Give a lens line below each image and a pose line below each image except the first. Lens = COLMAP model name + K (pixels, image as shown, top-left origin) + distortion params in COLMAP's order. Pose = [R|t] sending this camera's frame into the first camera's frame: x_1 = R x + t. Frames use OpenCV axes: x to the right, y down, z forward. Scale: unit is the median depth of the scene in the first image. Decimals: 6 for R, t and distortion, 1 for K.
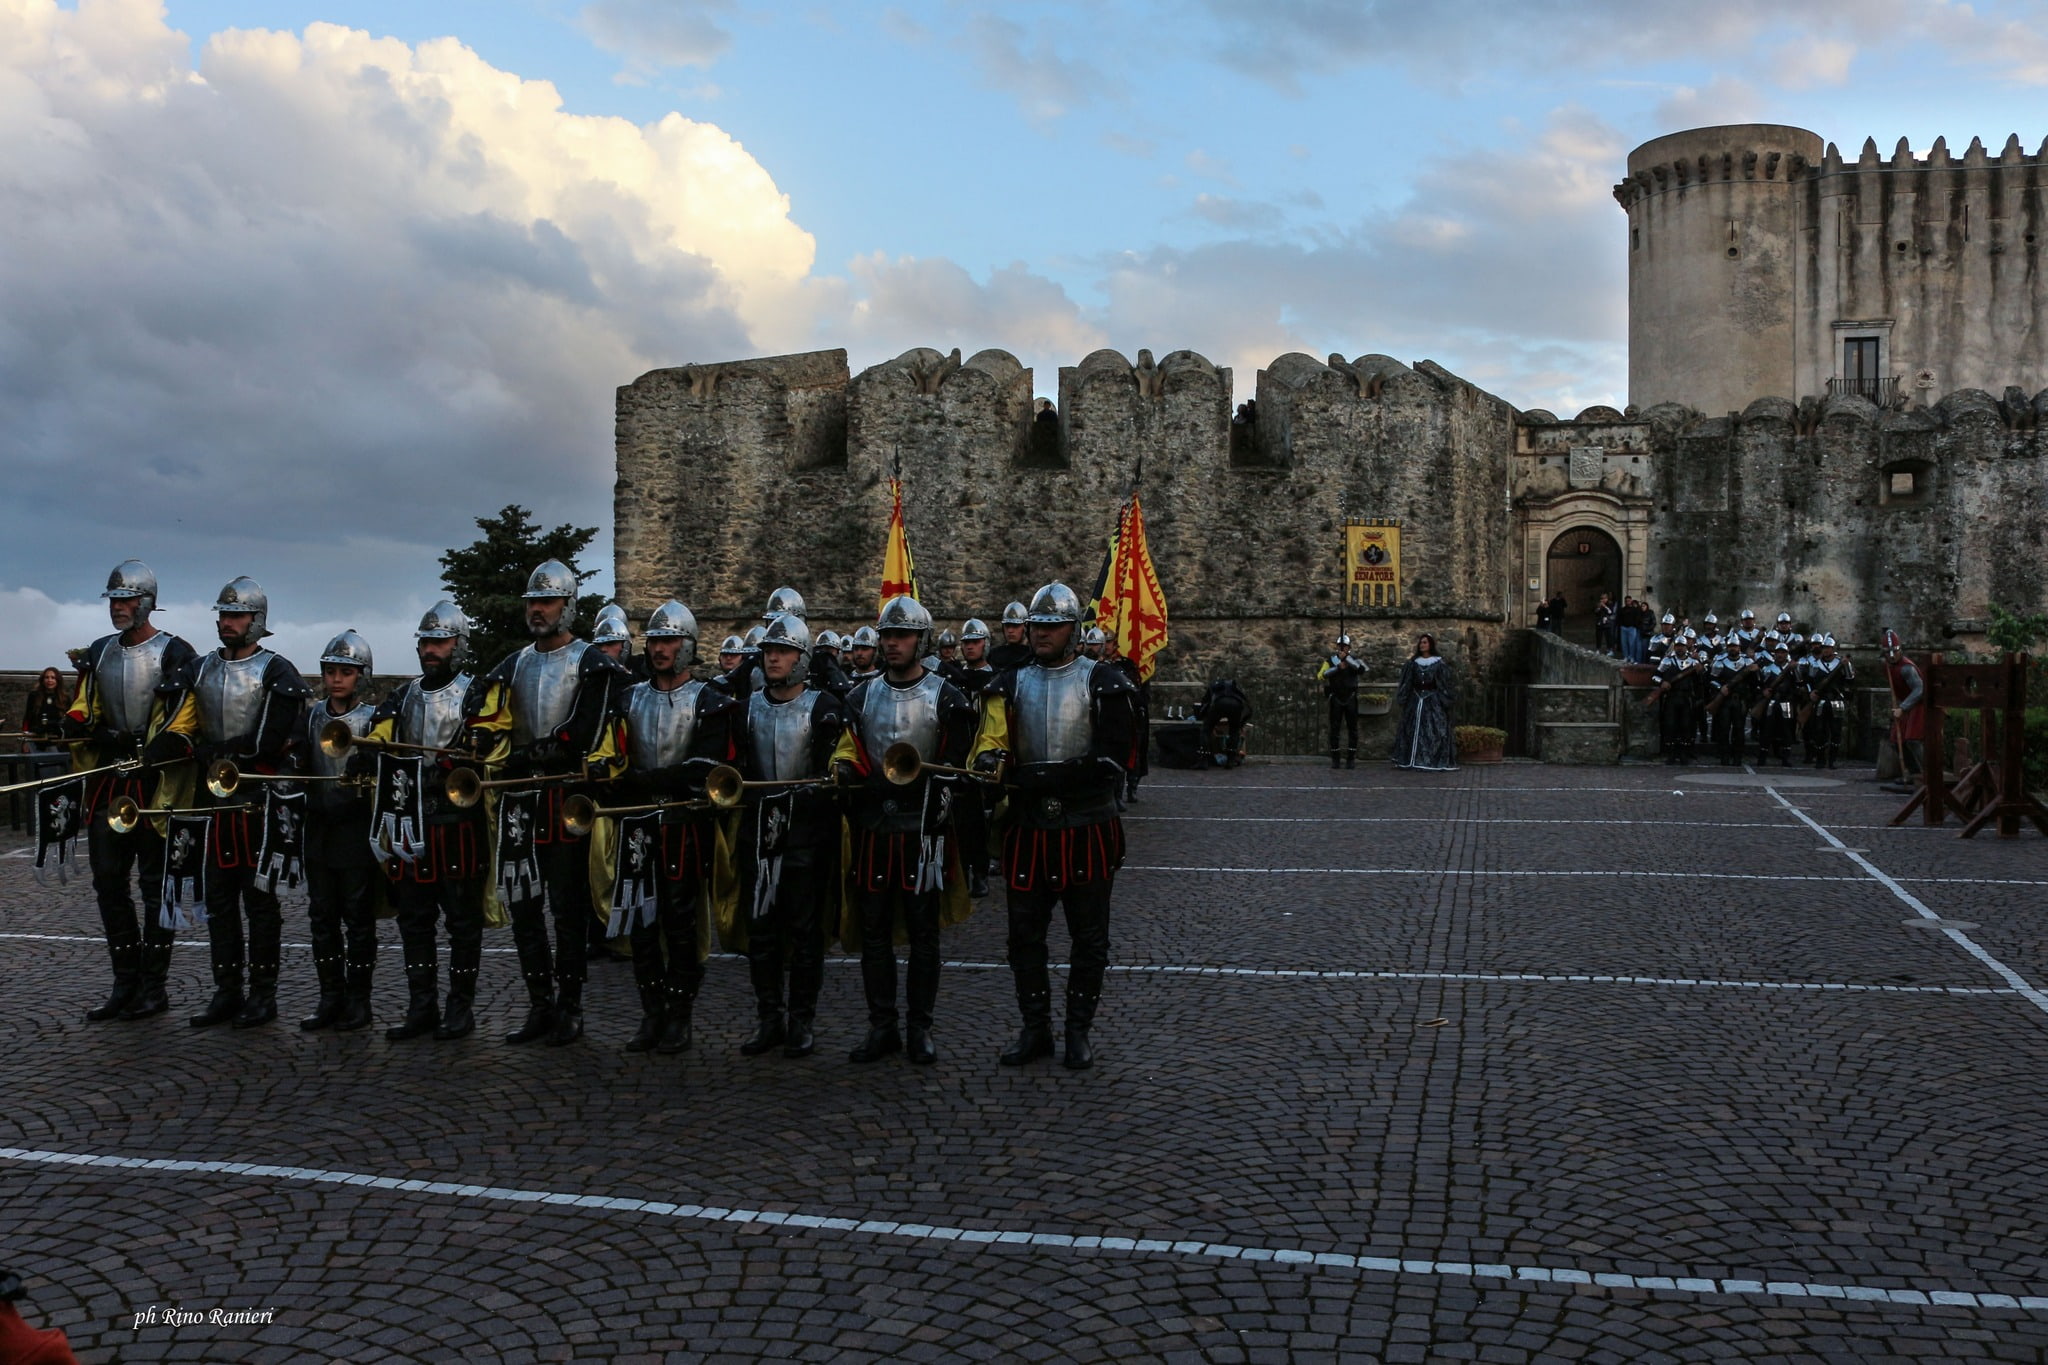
lens RADIAL K [[1683.0, 0, 1024.0], [0, 1683.0, 682.5], [0, 0, 1]] dist [-0.120268, 0.089312]
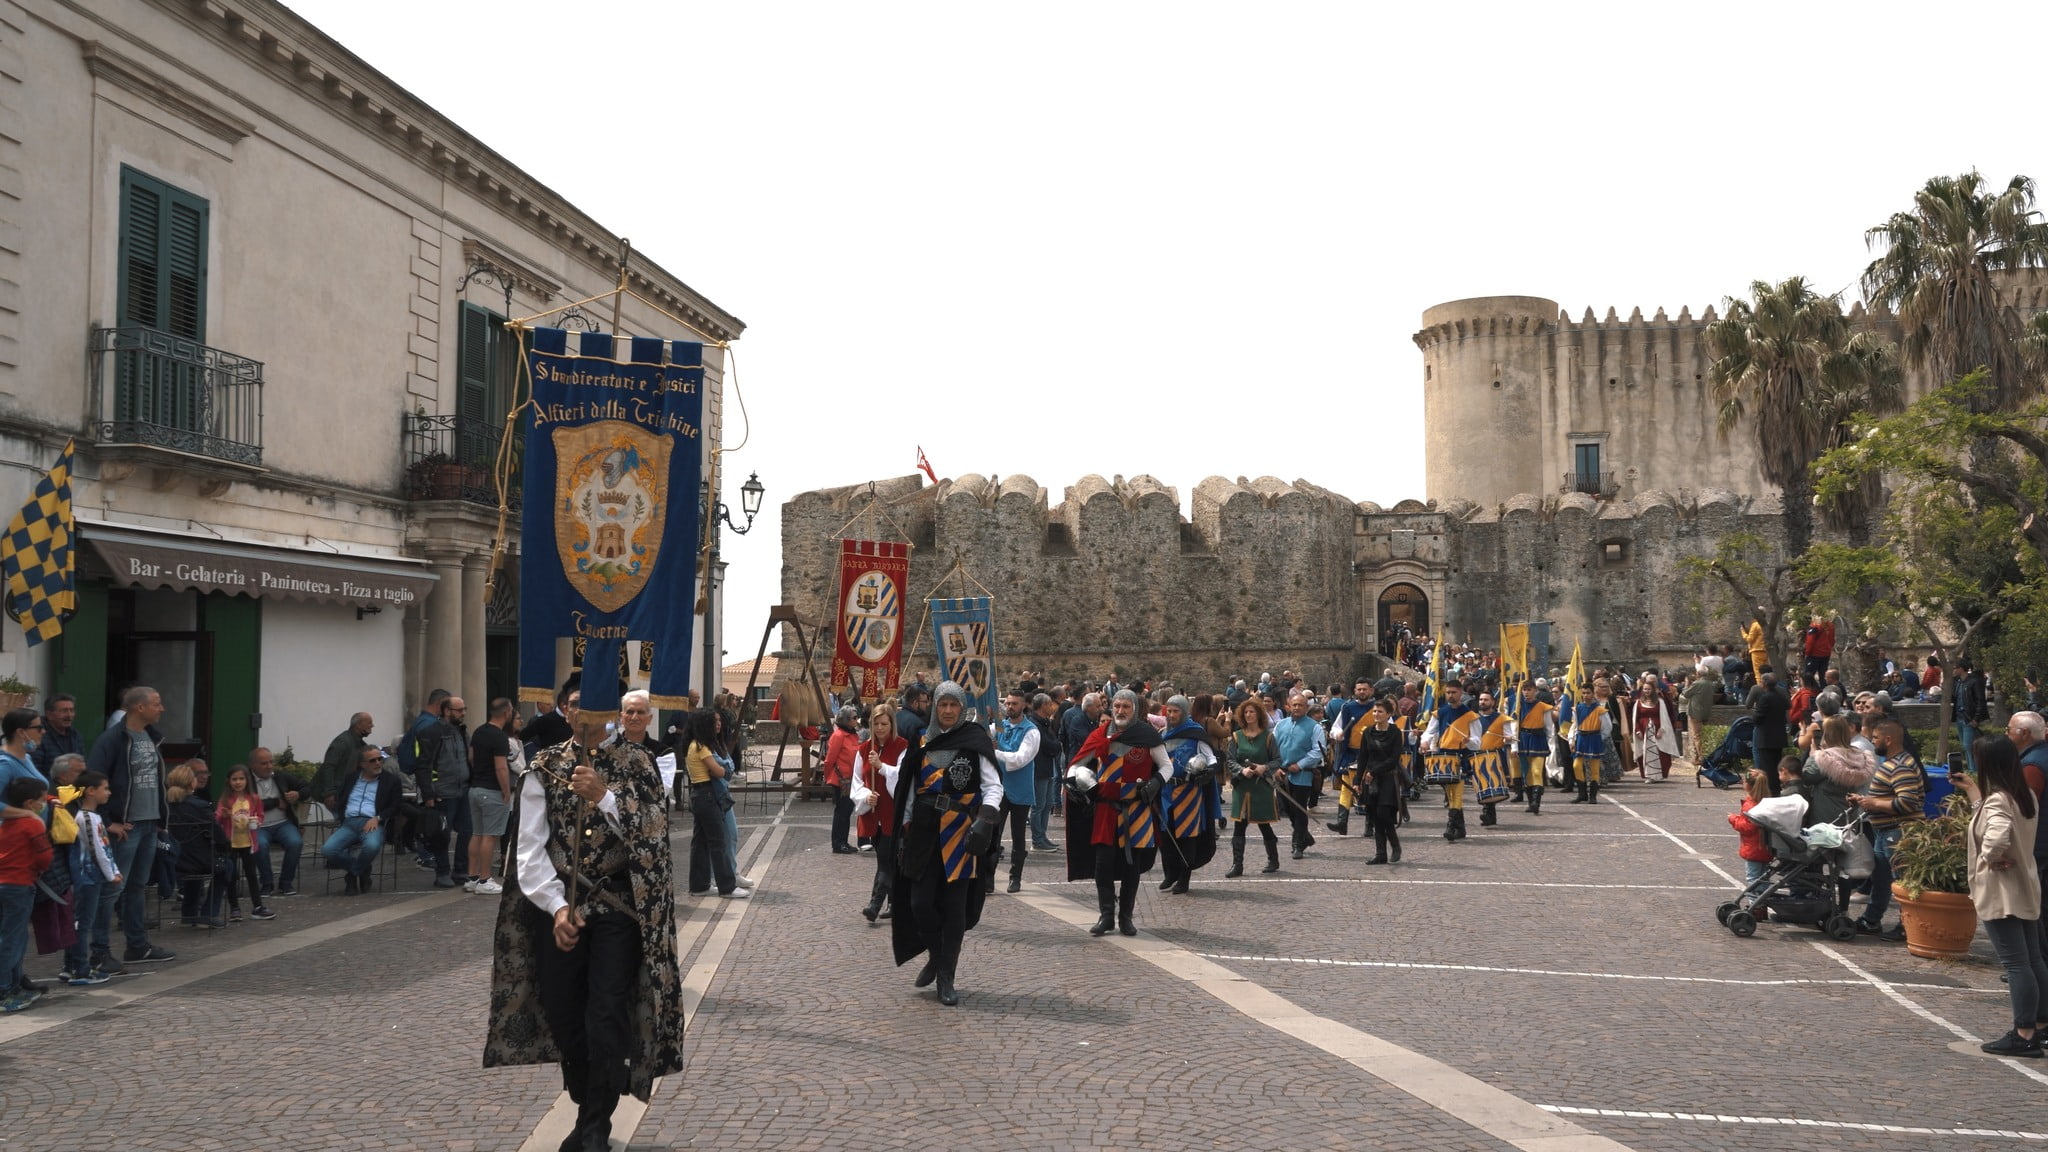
lens RADIAL K [[1570.0, 0, 1024.0], [0, 1570.0, 576.0], [0, 0, 1]] dist [-0.003650, -0.000980]
pose [[0.994210, -0.008051, 0.107148, -0.149762], [0.015702, 0.997370, -0.070755, -0.006648], [-0.106297, 0.072028, 0.991722, -0.356987]]
